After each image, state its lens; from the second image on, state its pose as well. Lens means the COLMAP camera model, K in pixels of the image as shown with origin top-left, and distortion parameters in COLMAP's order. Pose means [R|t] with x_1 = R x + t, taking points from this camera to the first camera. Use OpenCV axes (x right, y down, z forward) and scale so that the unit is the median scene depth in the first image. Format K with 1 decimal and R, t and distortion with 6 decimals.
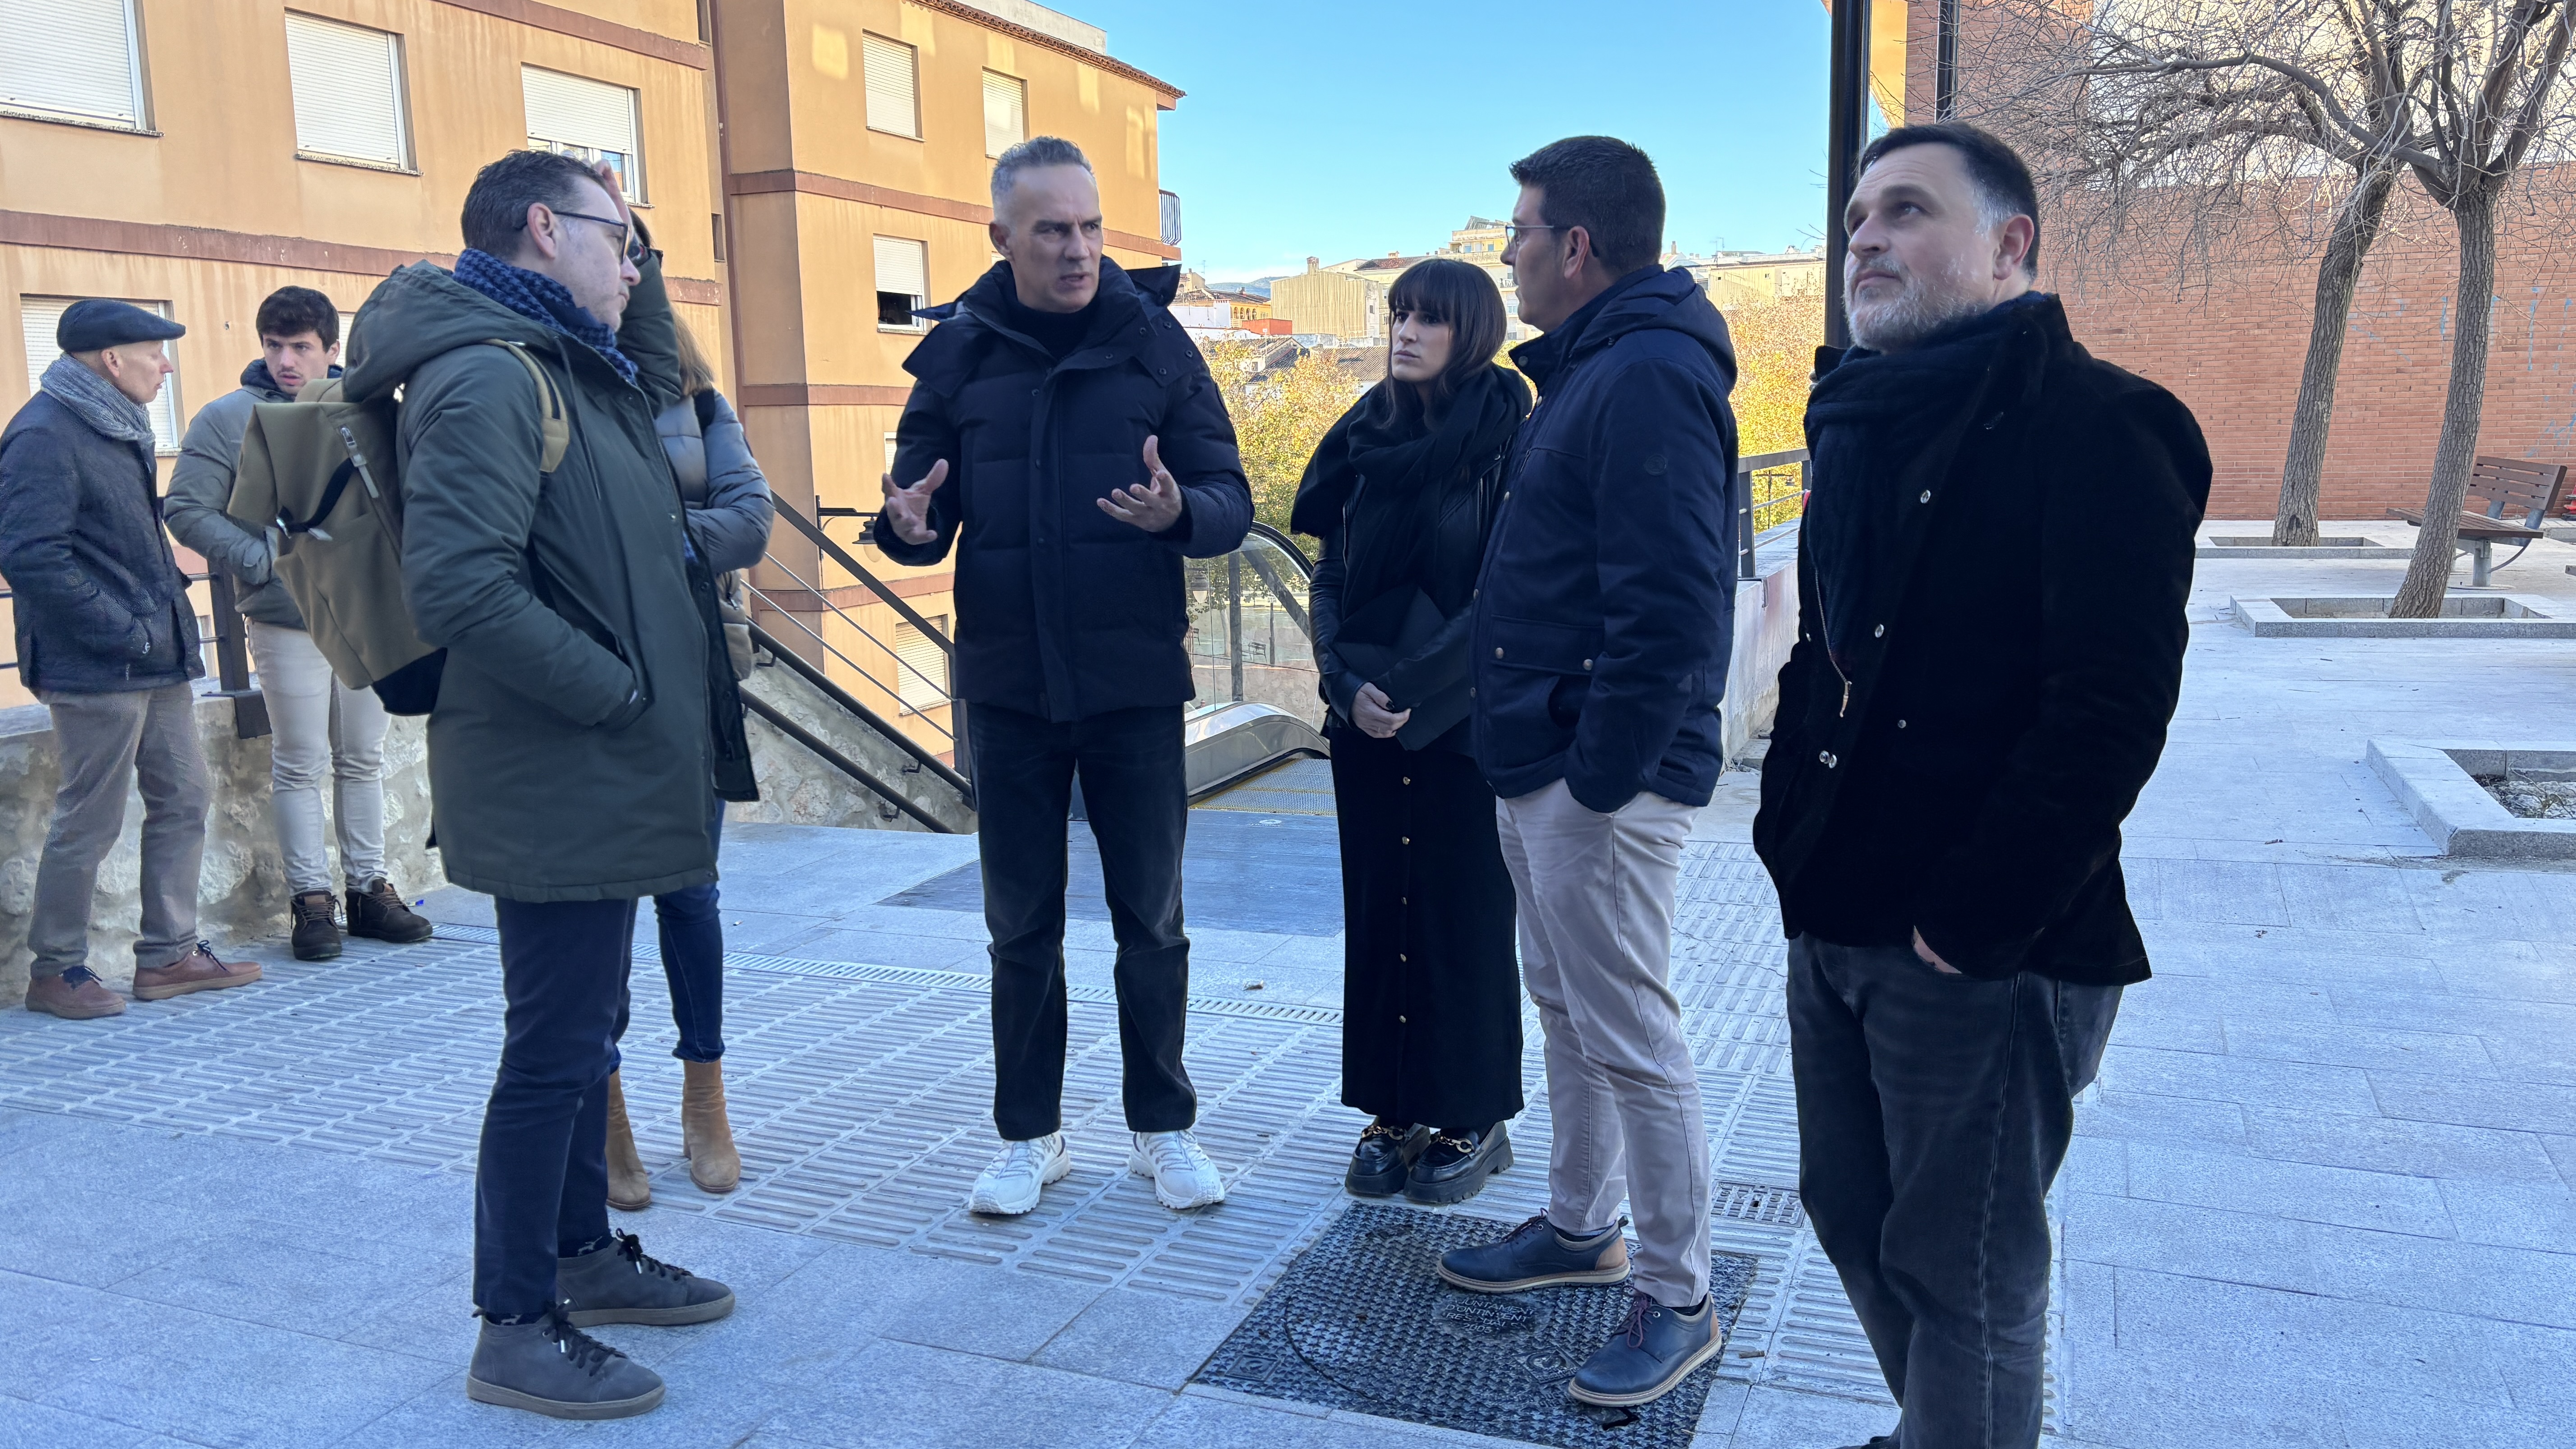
lens RADIAL K [[1930.8, 0, 1288.0], [0, 1930.8, 724.5], [0, 0, 1]] dist [0.032247, 0.000428]
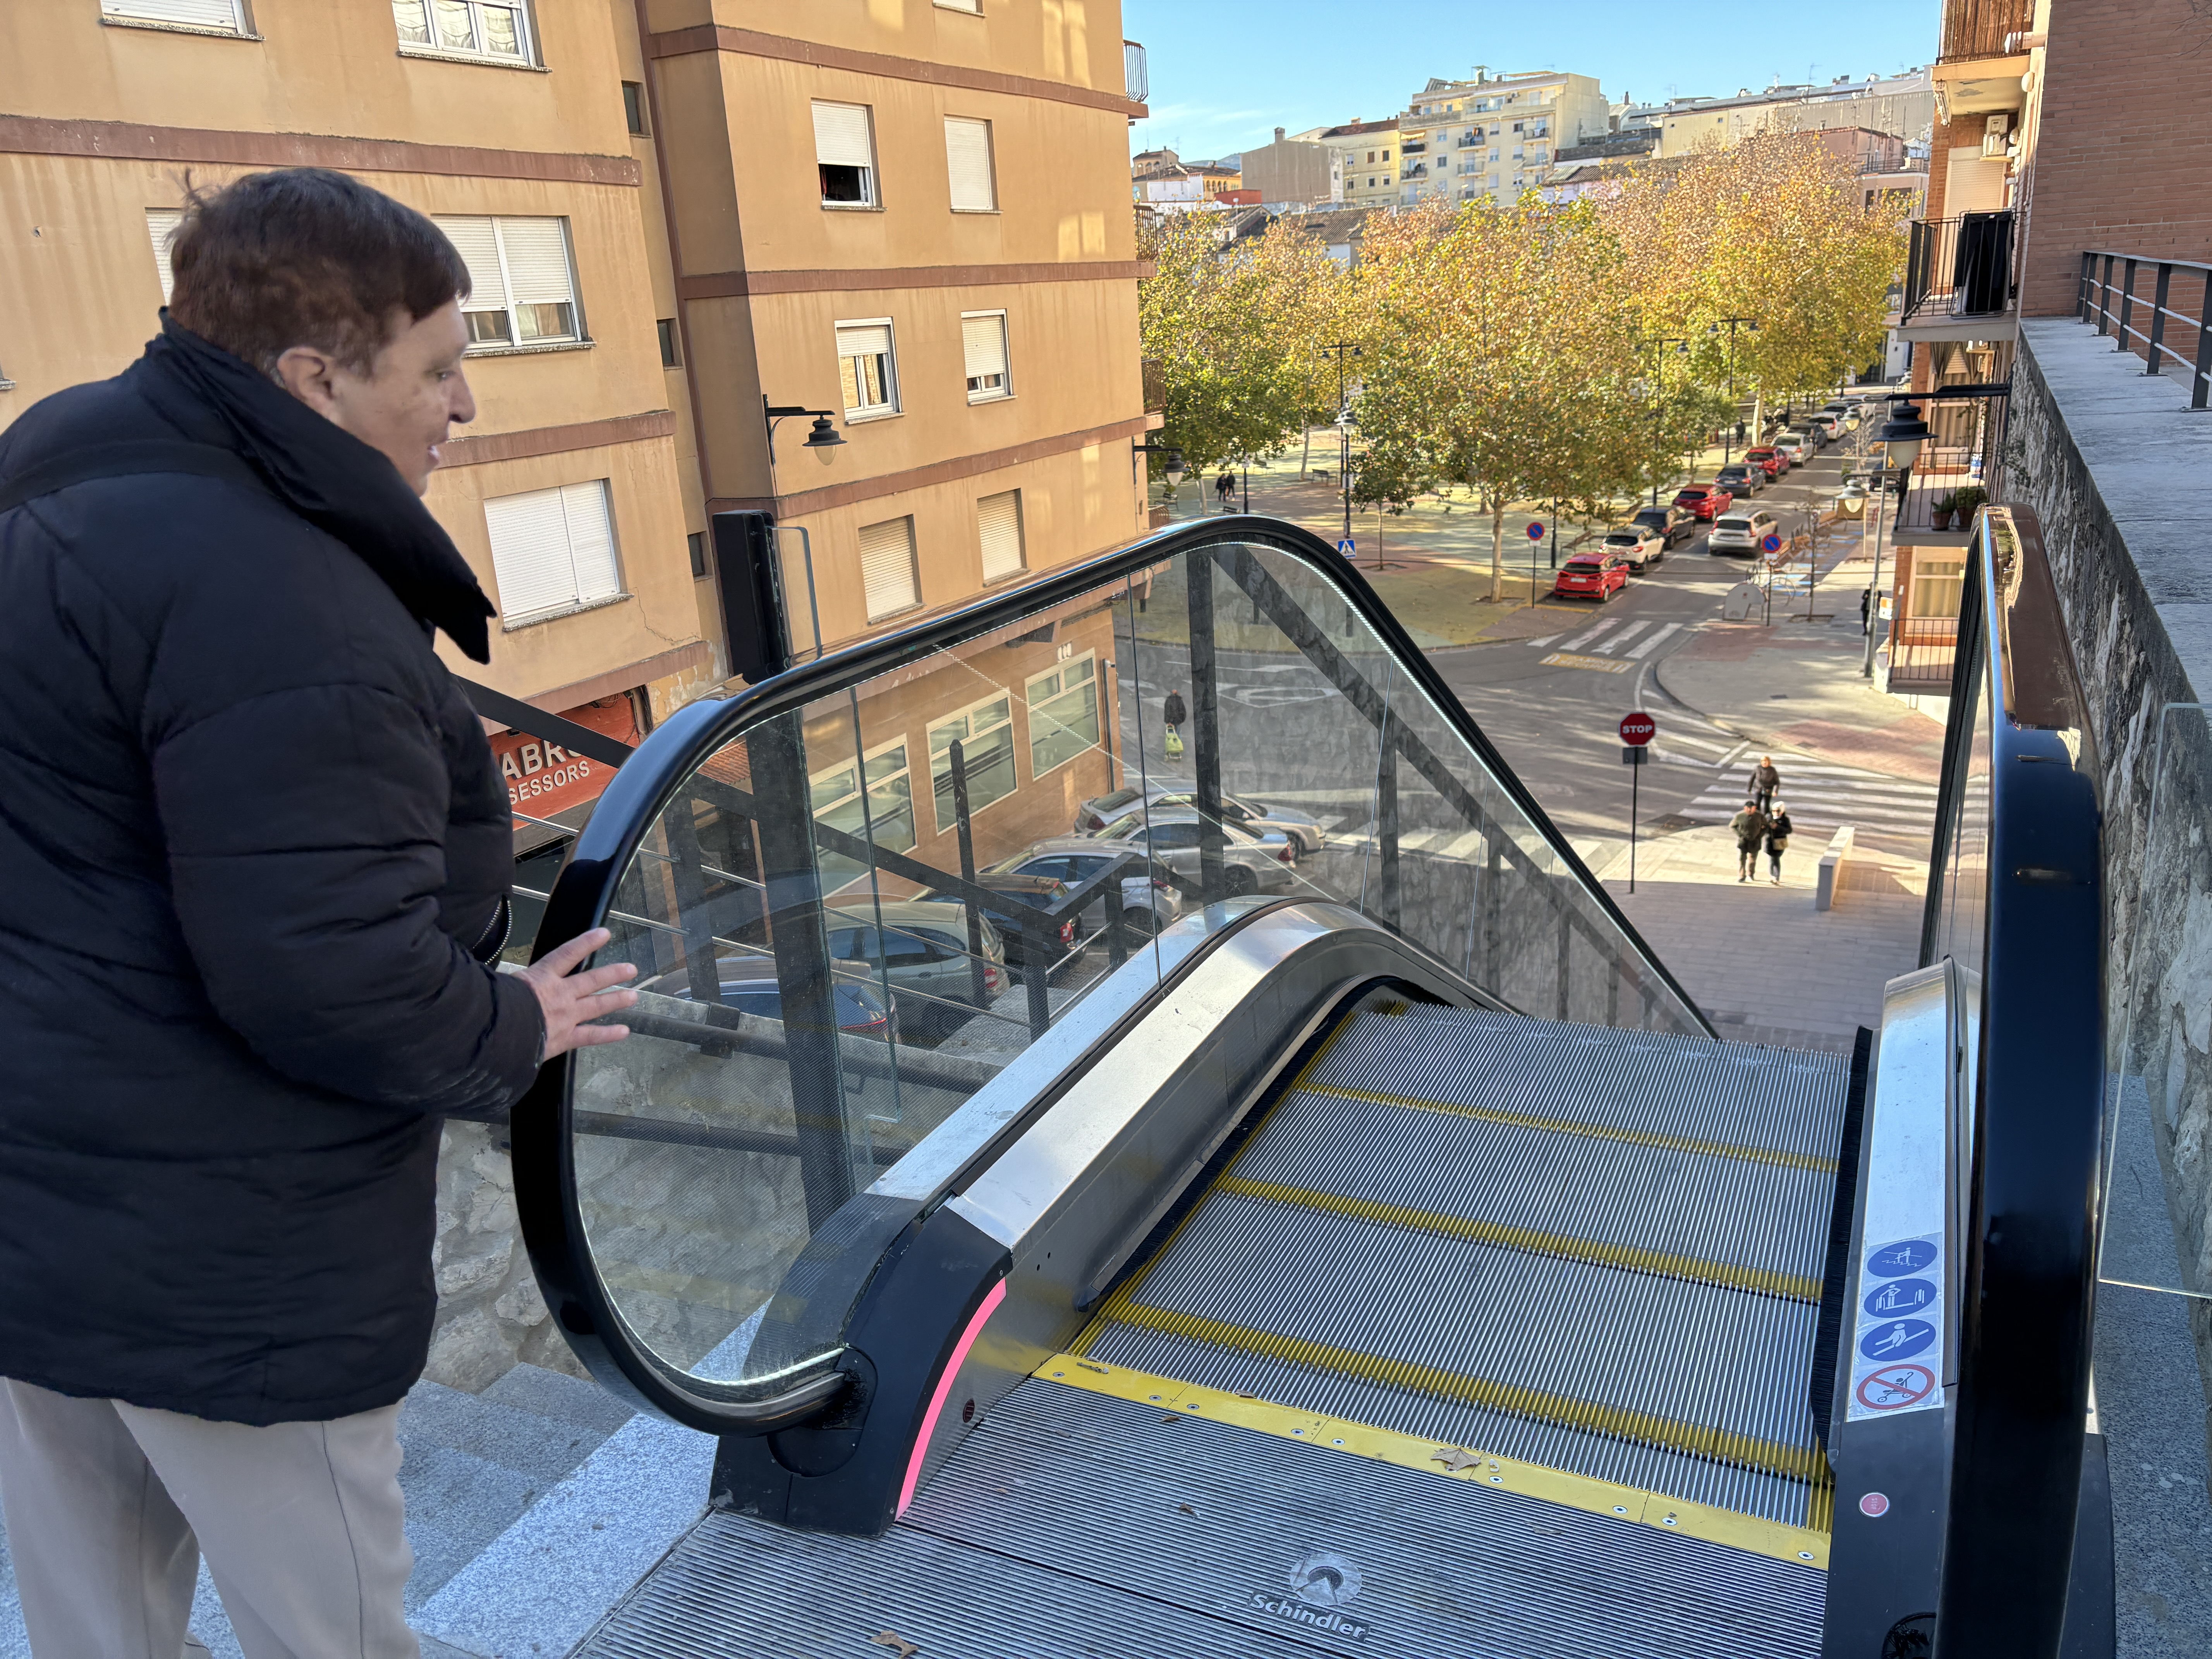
lens RADIAL K [[1661.7, 0, 1106.0], [0, 1661.7, 829.5], [0, 0, 1]] dist [0.059843, -0.070258]
pose [[0.995398, -0.013444, -0.094878, -0.003128], [0.028005, 0.987696, 0.153858, -0.029450], [0.091643, -0.155807, 0.983527, 0.180408]]
